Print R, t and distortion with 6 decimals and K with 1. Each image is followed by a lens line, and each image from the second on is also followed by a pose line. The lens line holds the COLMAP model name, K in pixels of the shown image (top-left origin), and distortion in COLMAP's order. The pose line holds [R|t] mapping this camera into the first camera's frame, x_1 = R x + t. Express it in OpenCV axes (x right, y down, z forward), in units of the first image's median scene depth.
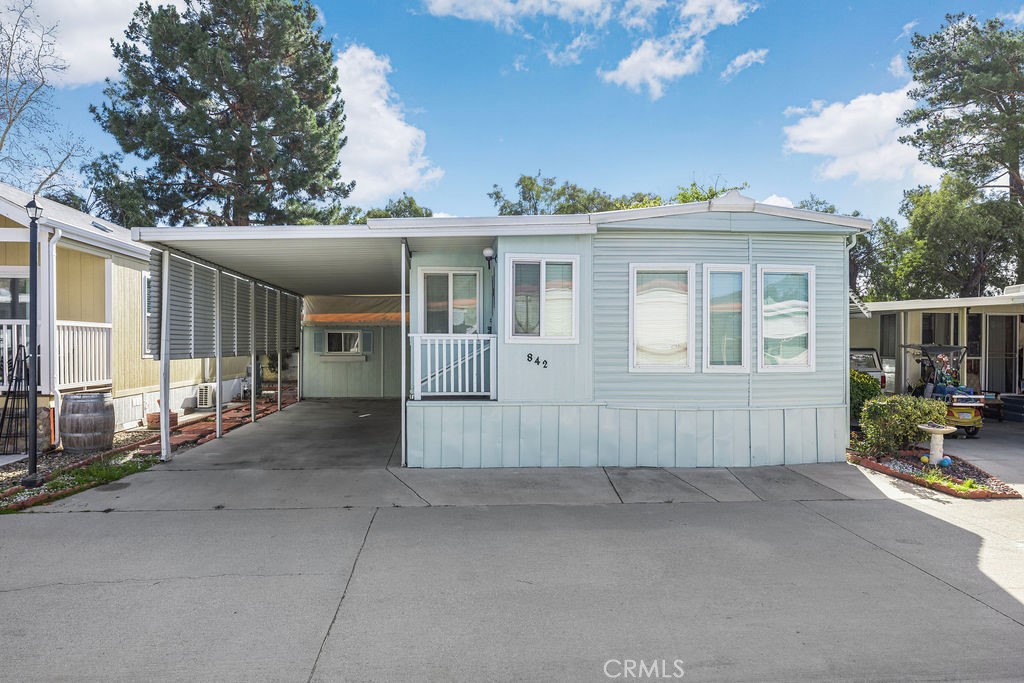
lens RADIAL K [[649.1, 0, 502.4], [0, 649.1, 349.6], [0, 0, 1]] dist [-0.001403, -0.000531]
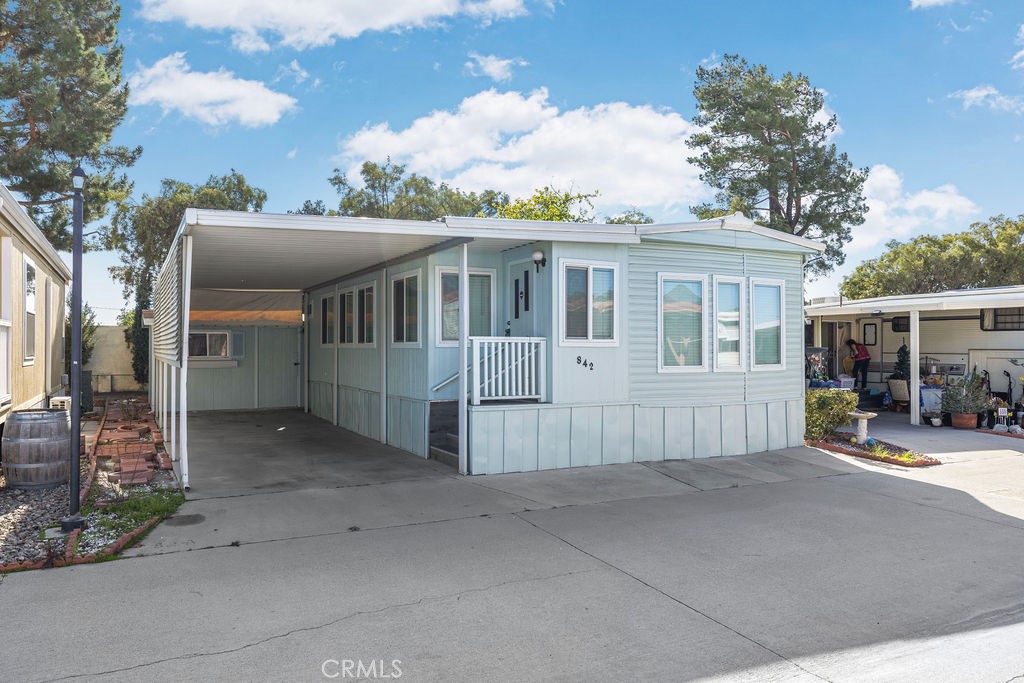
lens RADIAL K [[716.5, 0, 504.4], [0, 716.5, 338.6], [0, 0, 1]] dist [-0.001876, 0.005456]
pose [[0.925272, 0.002398, 0.379296, -0.479865], [0.004635, 0.999834, -0.017629, -0.002139], [-0.379275, 0.018070, 0.925107, -0.005348]]
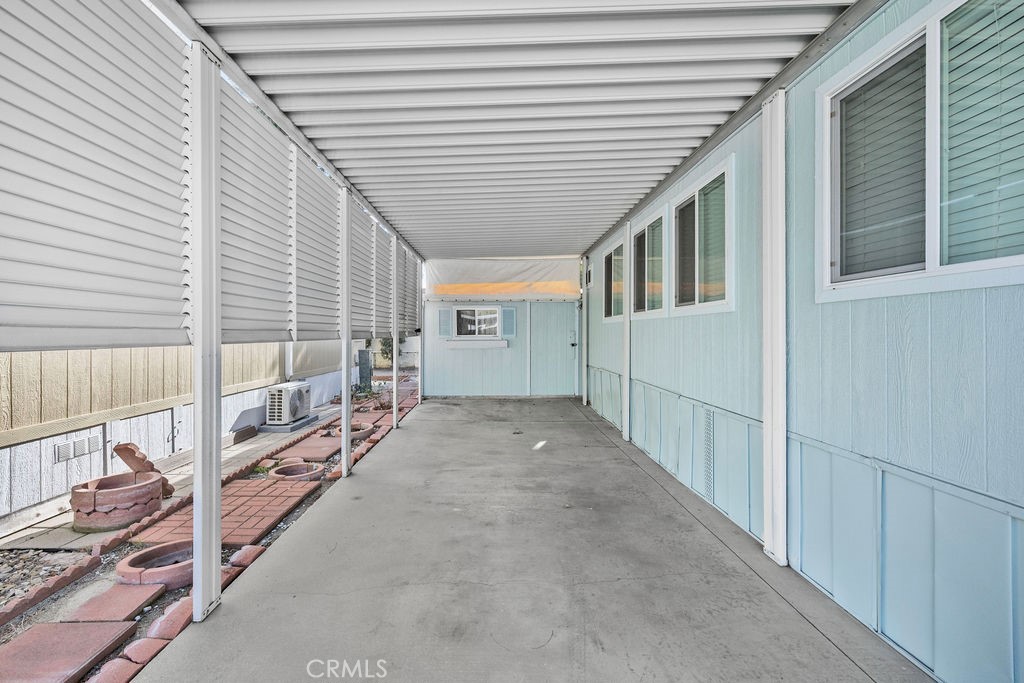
lens RADIAL K [[432.3, 0, 508.6], [0, 432.3, 338.4], [0, 0, 1]] dist [-0.001536, 0.002047]
pose [[0.997718, -0.004380, -0.067382, -0.347793], [0.004543, 0.999987, 0.002268, 0.012053], [0.067371, -0.002569, 0.997725, 0.998316]]
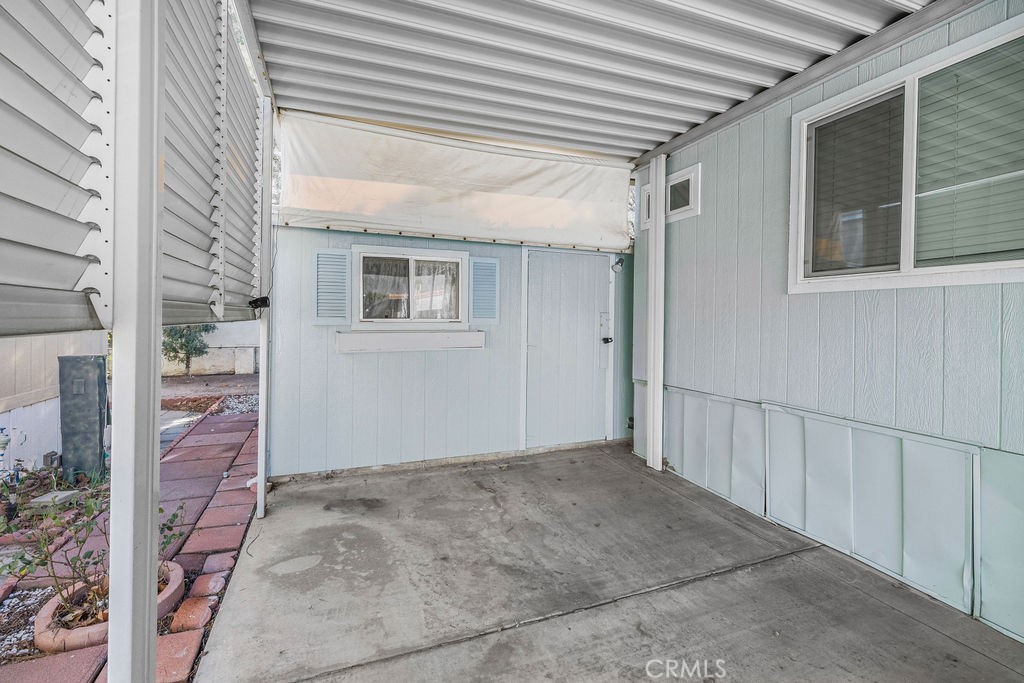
lens RADIAL K [[432.3, 0, 503.2], [0, 432.3, 318.4], [0, 0, 1]] dist [-0.001536, 0.002047]
pose [[0.959751, 0.005023, 0.280807, -0.519198], [-0.003710, 0.999980, -0.005208, 0.008044], [-0.280827, 0.003956, 0.959750, 1.552484]]
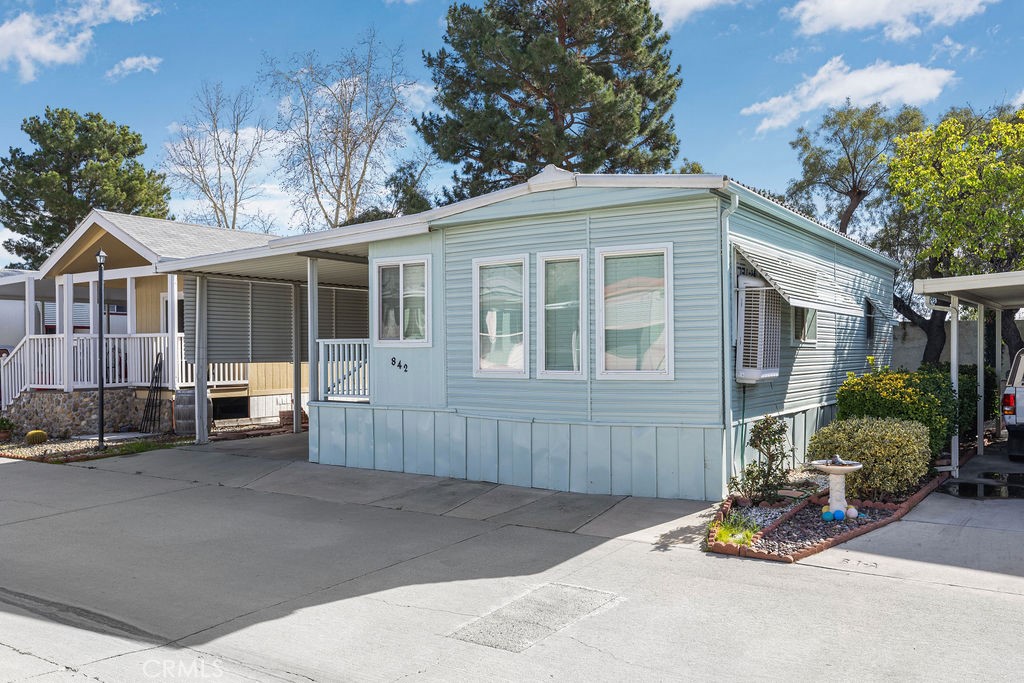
lens RADIAL K [[867.5, 0, 505.1], [0, 867.5, 344.0], [0, 0, 1]] dist [0.011944, 0.005230]
pose [[0.774690, -0.012777, -0.632213, 0.980975], [0.005232, 0.999891, -0.013796, 0.004864], [0.632320, 0.007380, 0.774672, 0.073917]]
